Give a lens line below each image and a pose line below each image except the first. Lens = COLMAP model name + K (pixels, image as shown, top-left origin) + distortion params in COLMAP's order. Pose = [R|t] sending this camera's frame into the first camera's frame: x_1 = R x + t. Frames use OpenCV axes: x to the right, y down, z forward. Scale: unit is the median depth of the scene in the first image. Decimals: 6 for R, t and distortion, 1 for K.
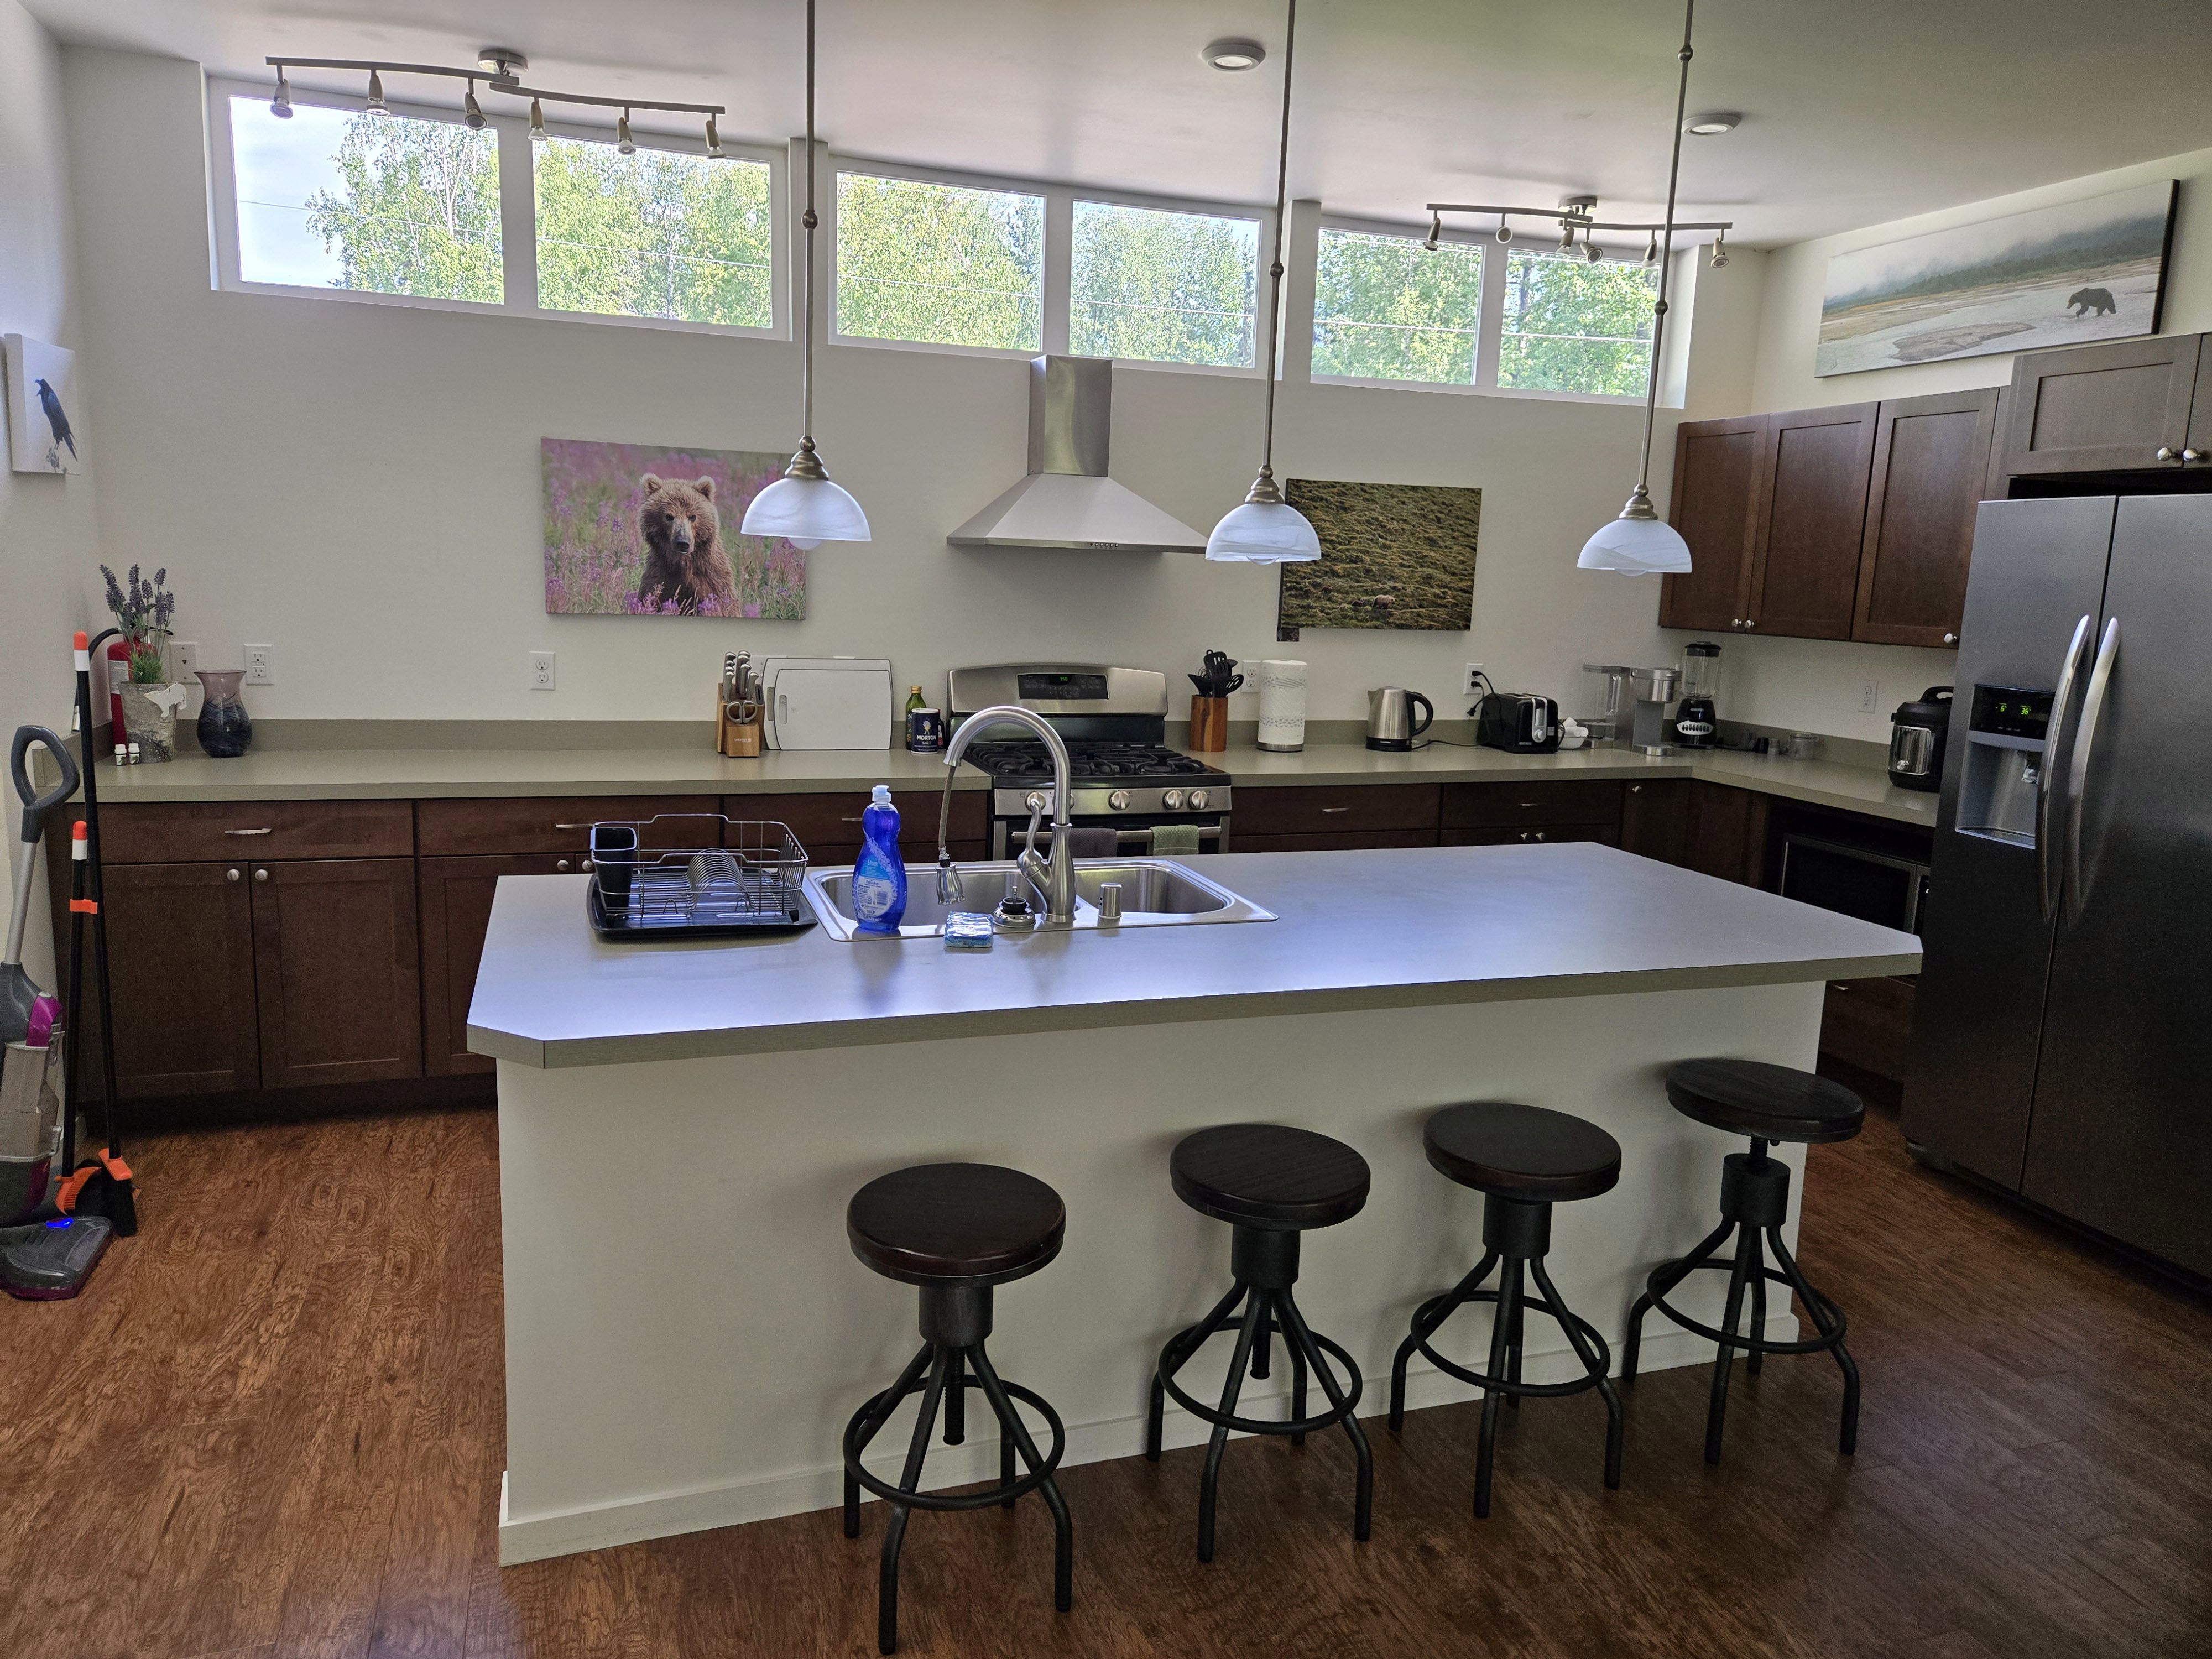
lens RADIAL K [[1482.4, 0, 1095.0], [0, 1482.4, 813.8], [0, 0, 1]] dist [0.065928, -0.051149]
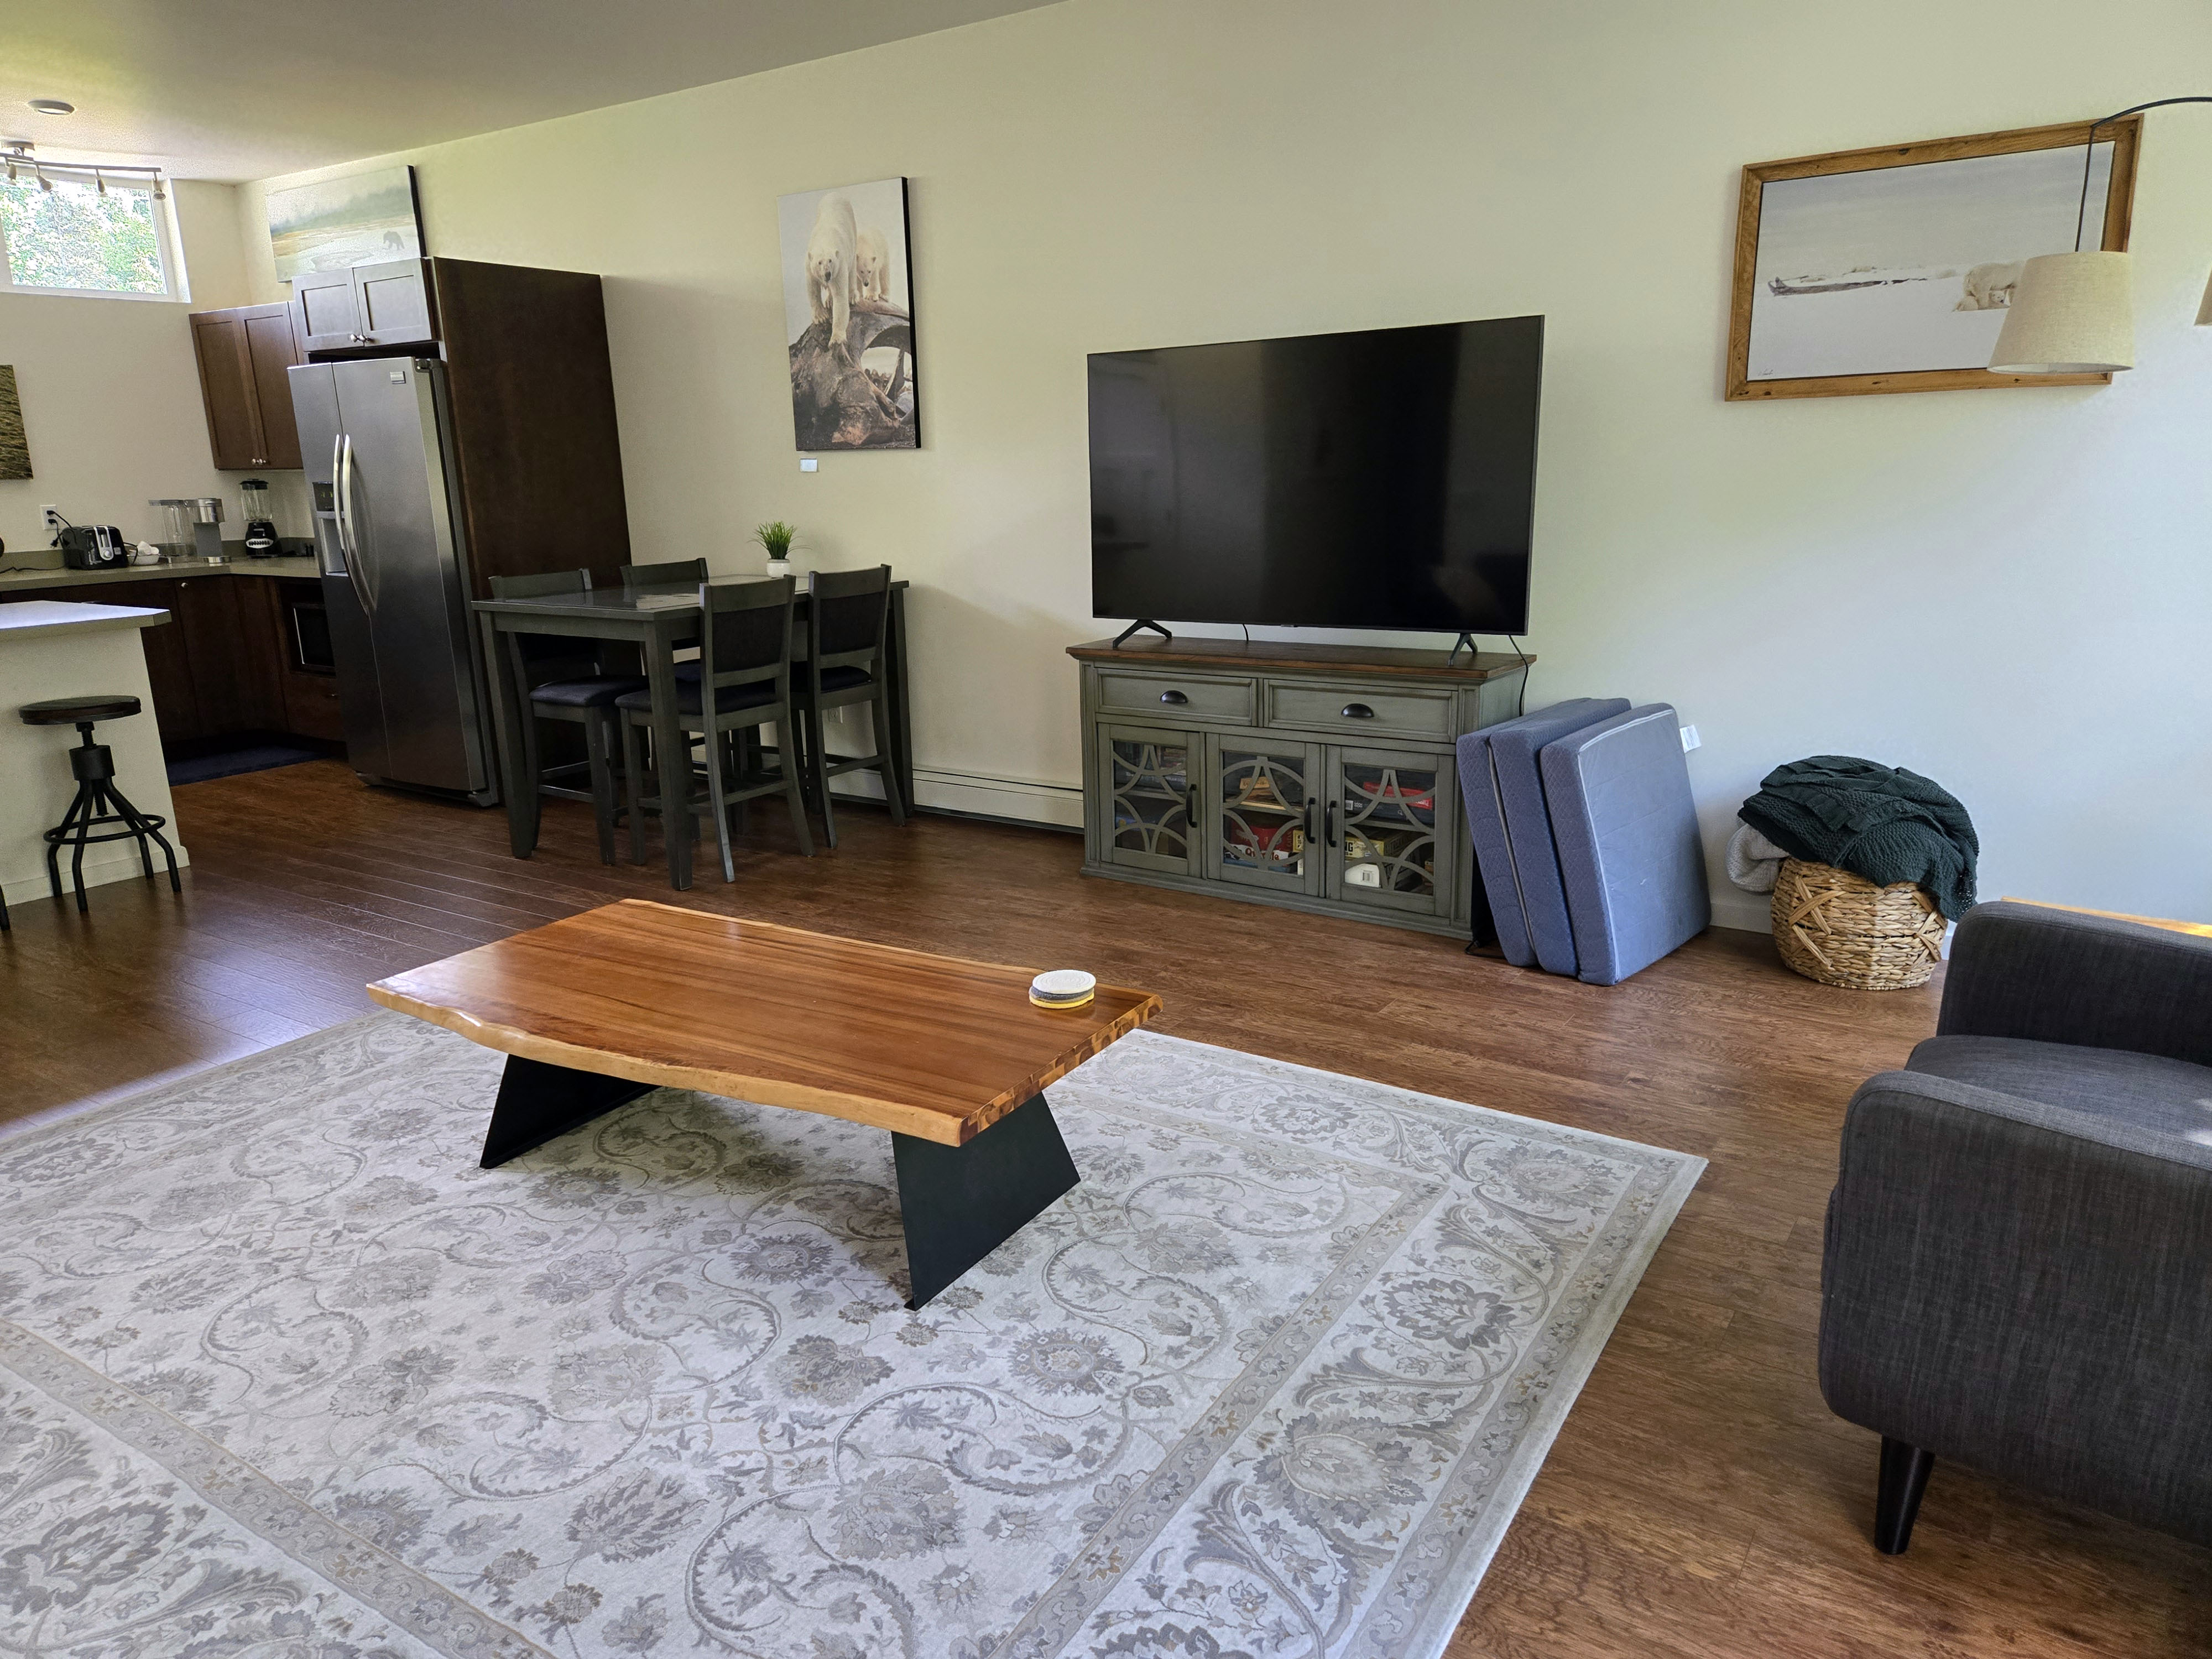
lens RADIAL K [[1482.4, 0, 1097.4], [0, 1482.4, 819.1], [0, 0, 1]] dist [0.065928, -0.051149]
pose [[0.795460, -0.195364, 0.573652, 0.200354], [0.152126, 0.980674, 0.123033, 0.159550], [-0.586601, -0.010600, 0.809807, -0.656643]]
